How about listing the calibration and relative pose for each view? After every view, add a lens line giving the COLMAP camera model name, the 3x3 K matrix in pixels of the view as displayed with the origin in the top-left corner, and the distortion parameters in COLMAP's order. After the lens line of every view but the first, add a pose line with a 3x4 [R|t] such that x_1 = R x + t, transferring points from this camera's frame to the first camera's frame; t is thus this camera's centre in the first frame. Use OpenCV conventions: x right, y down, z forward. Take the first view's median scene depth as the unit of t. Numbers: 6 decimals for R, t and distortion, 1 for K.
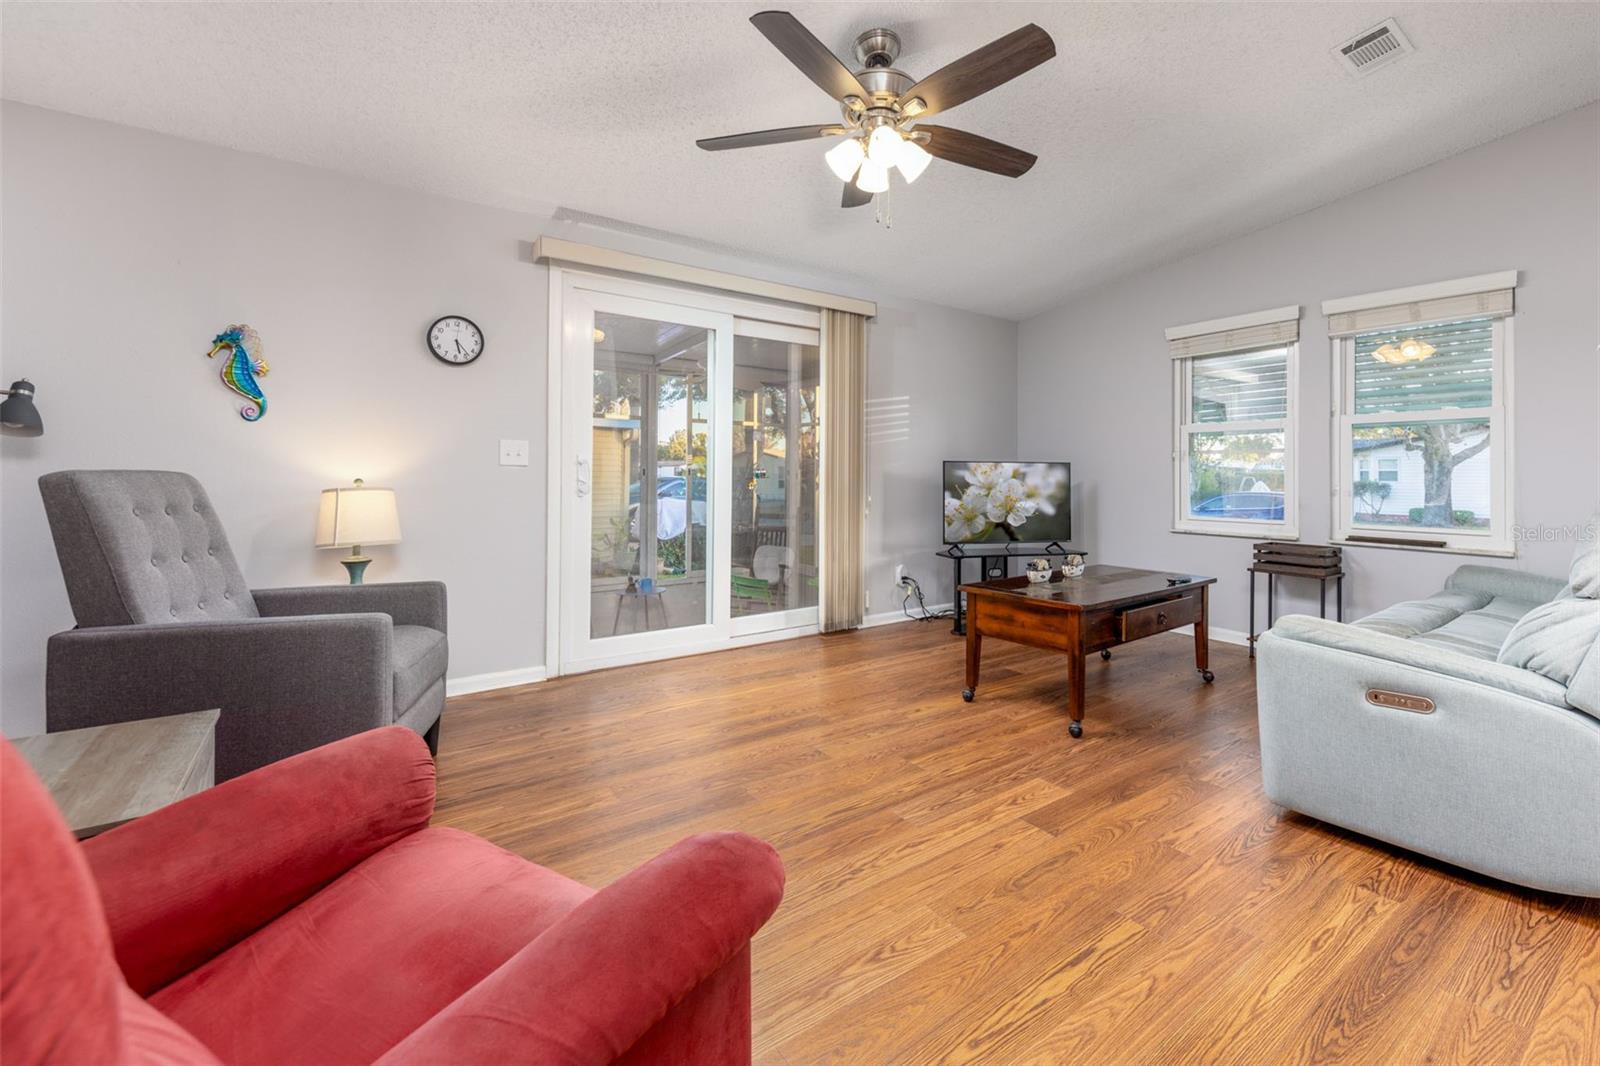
lens RADIAL K [[682.4, 0, 800.7], [0, 682.4, 472.5], [0, 0, 1]] dist [0.000096, 0.000007]
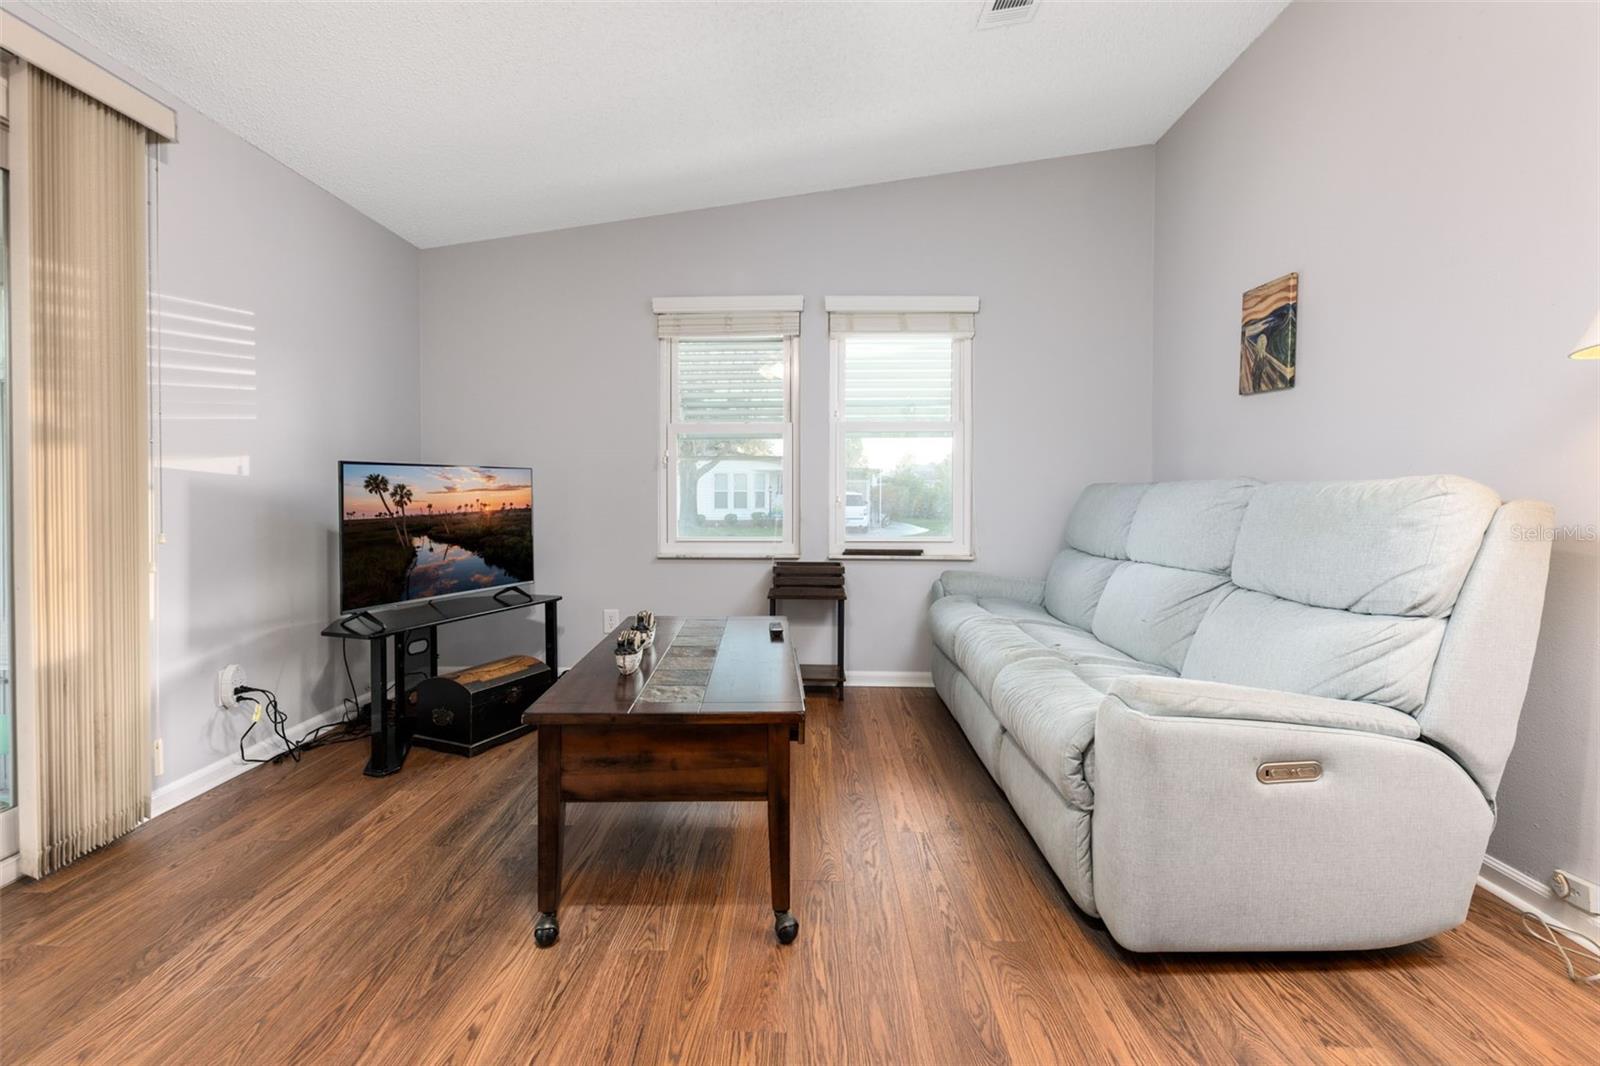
lens RADIAL K [[738.8, 0, 802.9], [0, 738.8, 499.9], [0, 0, 1]] dist [0.001840, -0.000713]
pose [[0.582785, -0.016794, 0.812453, -0.093065], [-0.001406, 0.999764, 0.021673, 0.002219], [-0.812625, -0.013773, 0.582624, 0.649620]]
